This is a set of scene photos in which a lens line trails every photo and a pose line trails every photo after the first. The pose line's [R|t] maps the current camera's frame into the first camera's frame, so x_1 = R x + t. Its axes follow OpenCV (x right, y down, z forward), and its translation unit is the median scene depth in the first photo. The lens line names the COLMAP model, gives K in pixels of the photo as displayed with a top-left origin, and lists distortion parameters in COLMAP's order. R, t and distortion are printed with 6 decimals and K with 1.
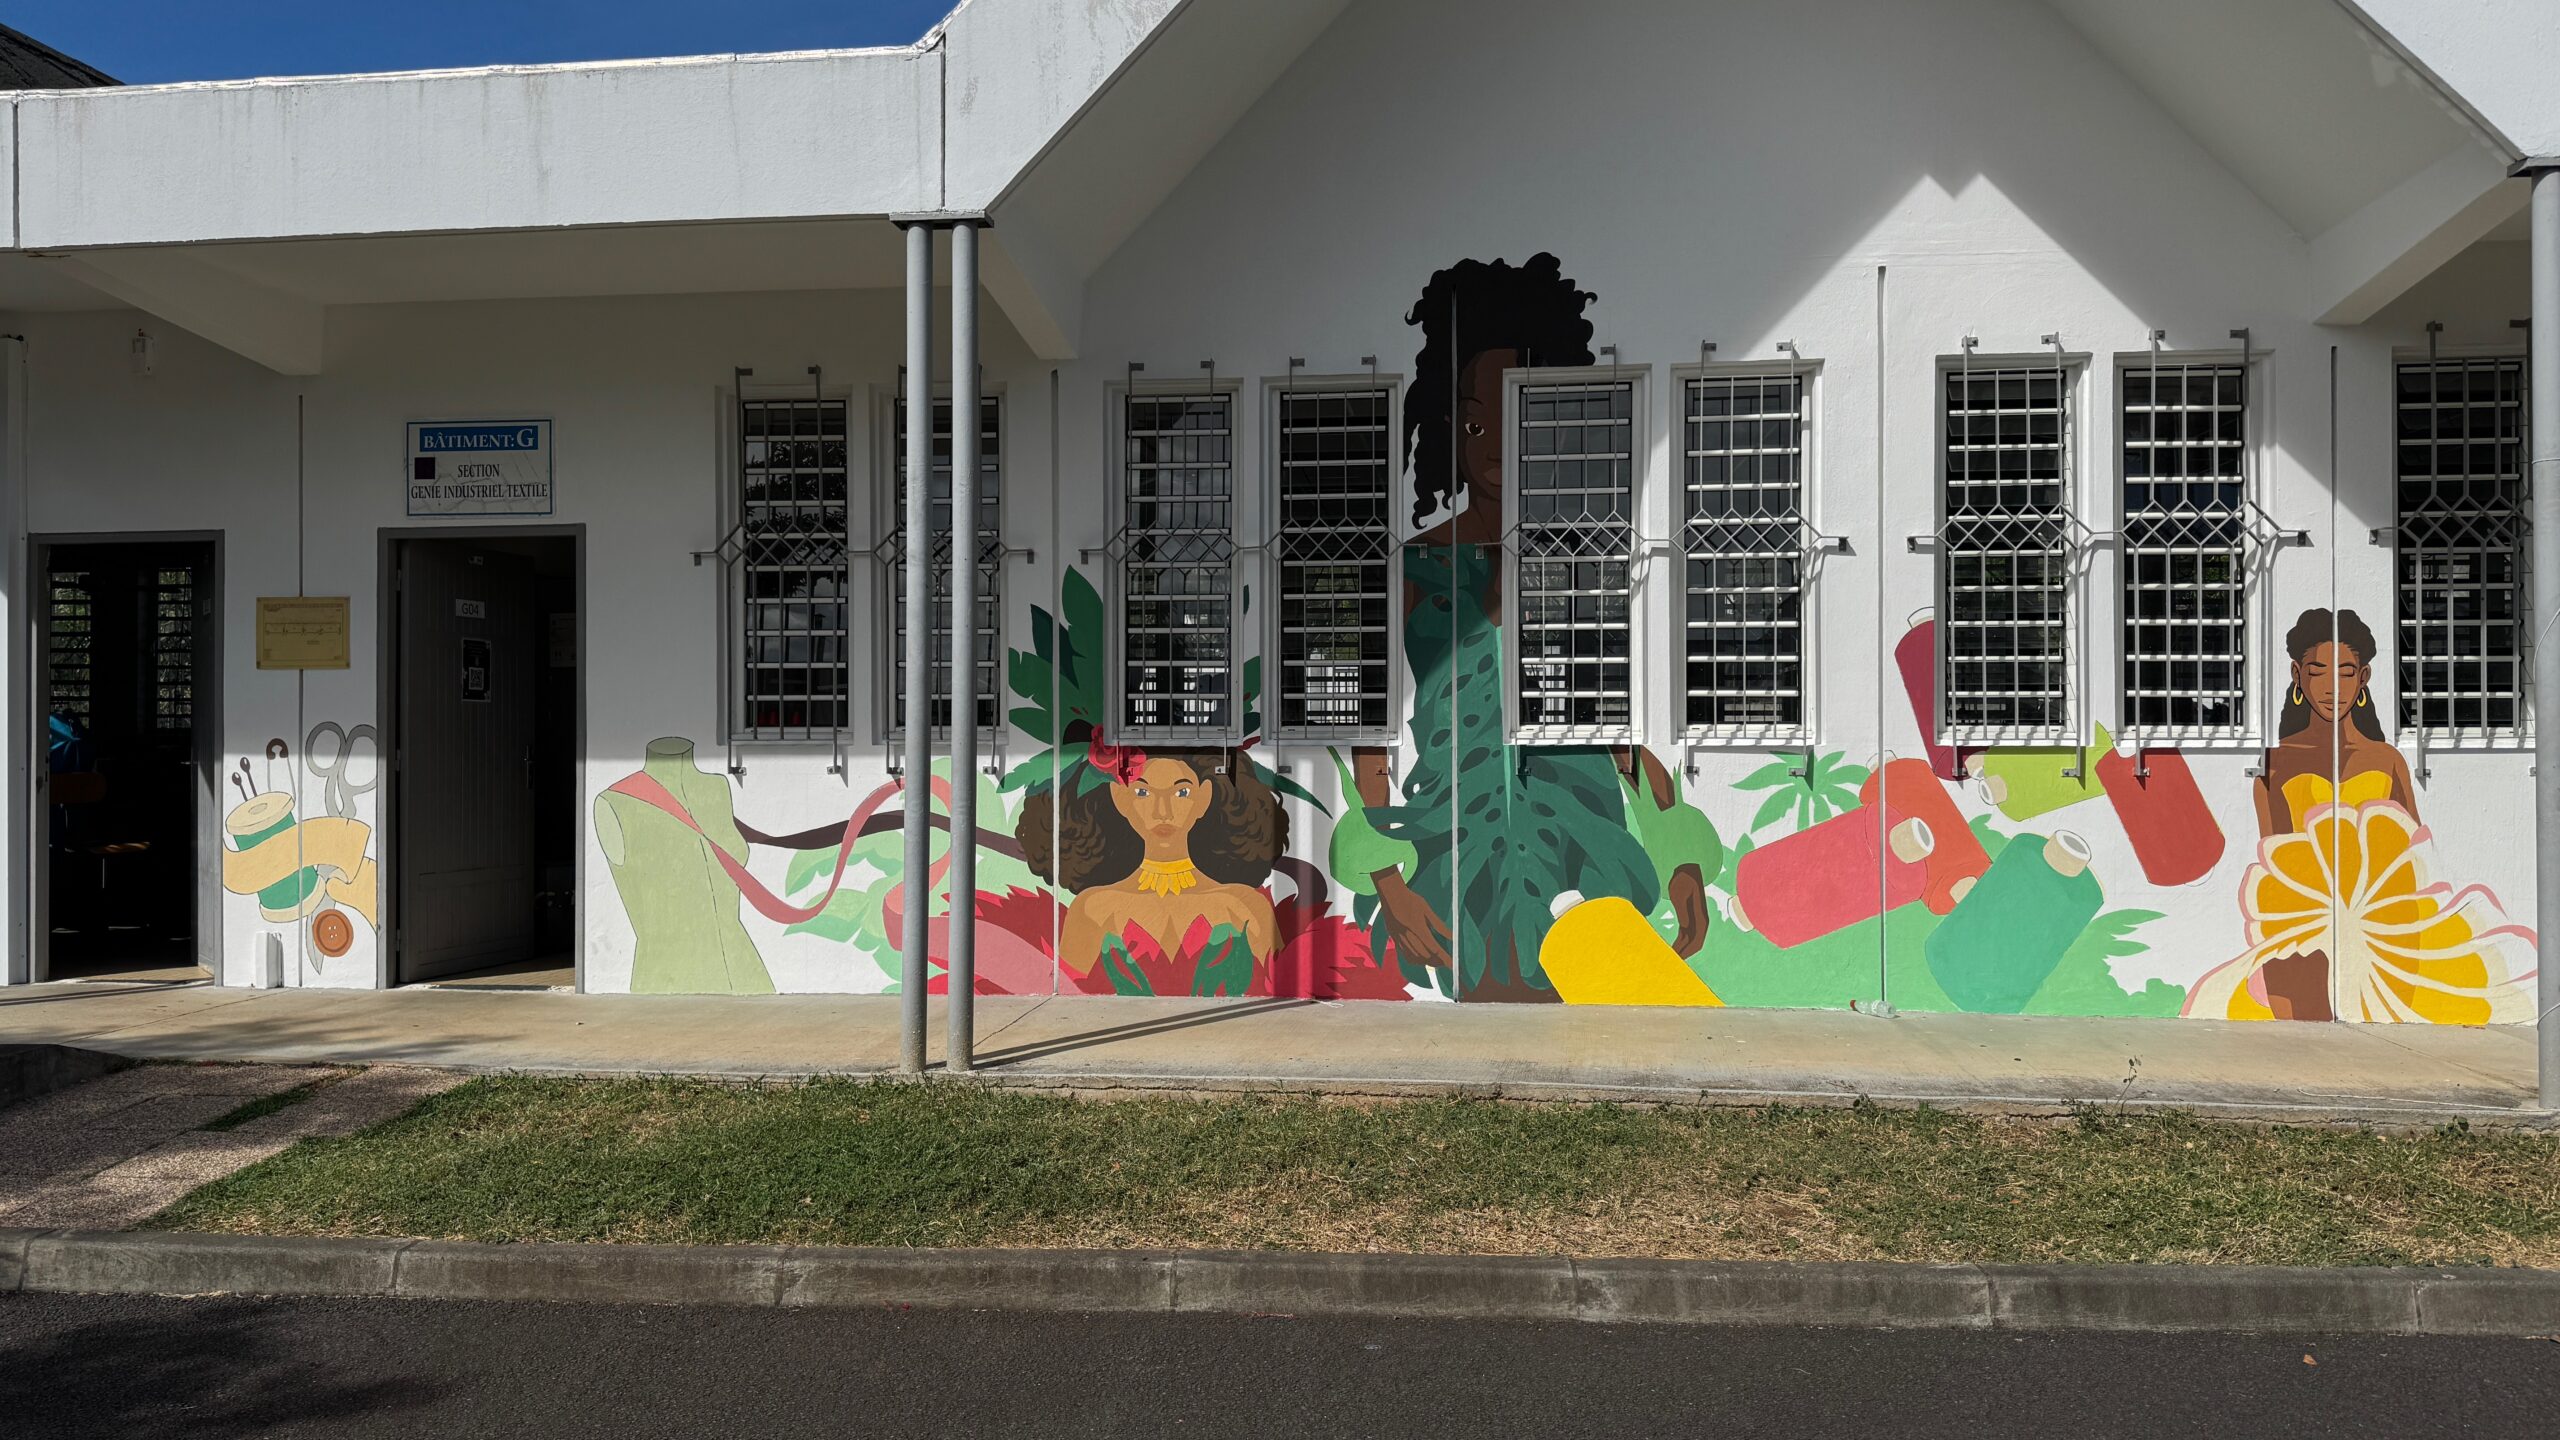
lens RADIAL K [[1781.2, 0, 1280.0], [0, 1781.2, 720.0], [0, 0, 1]] dist [0.107527, -0.154397]
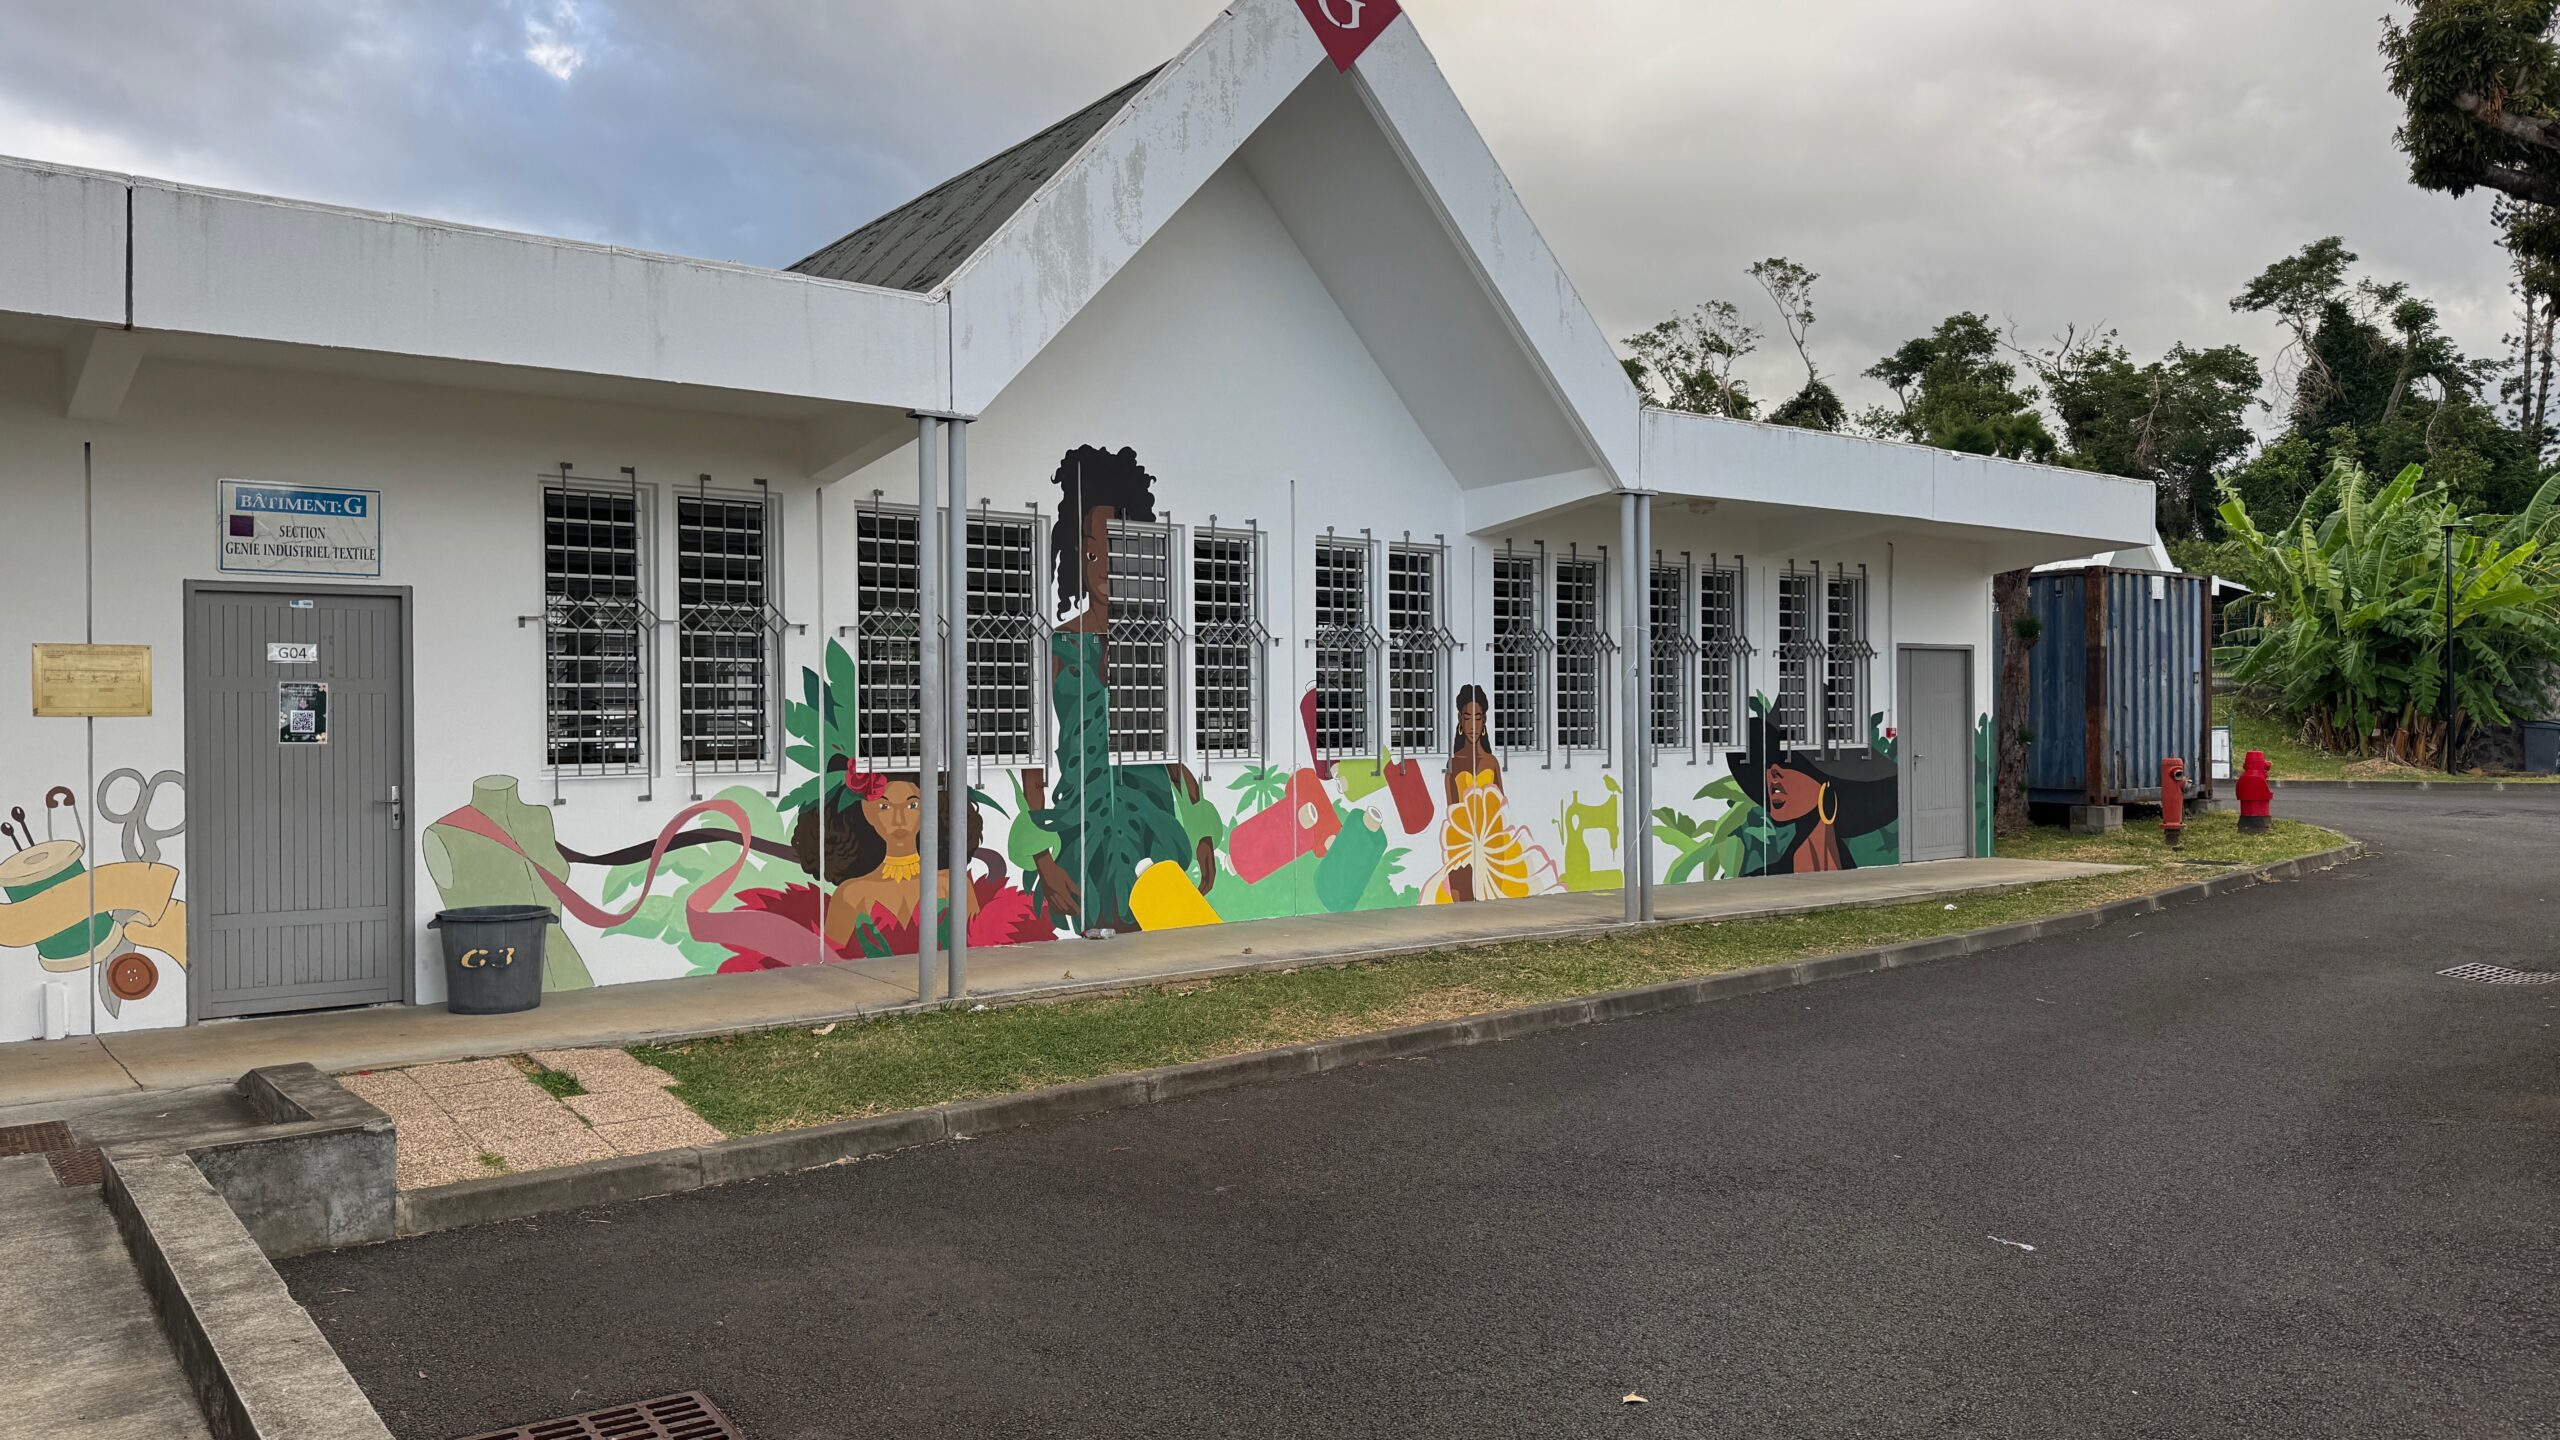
lens RADIAL K [[1781.2, 0, 1280.0], [0, 1781.2, 720.0], [0, 0, 1]] dist [0.107527, -0.154397]
pose [[0.714870, -0.004440, 0.699244, -0.871129], [0.006126, 0.999981, 0.000087, -0.025166], [-0.699231, 0.004221, 0.714883, -0.197684]]
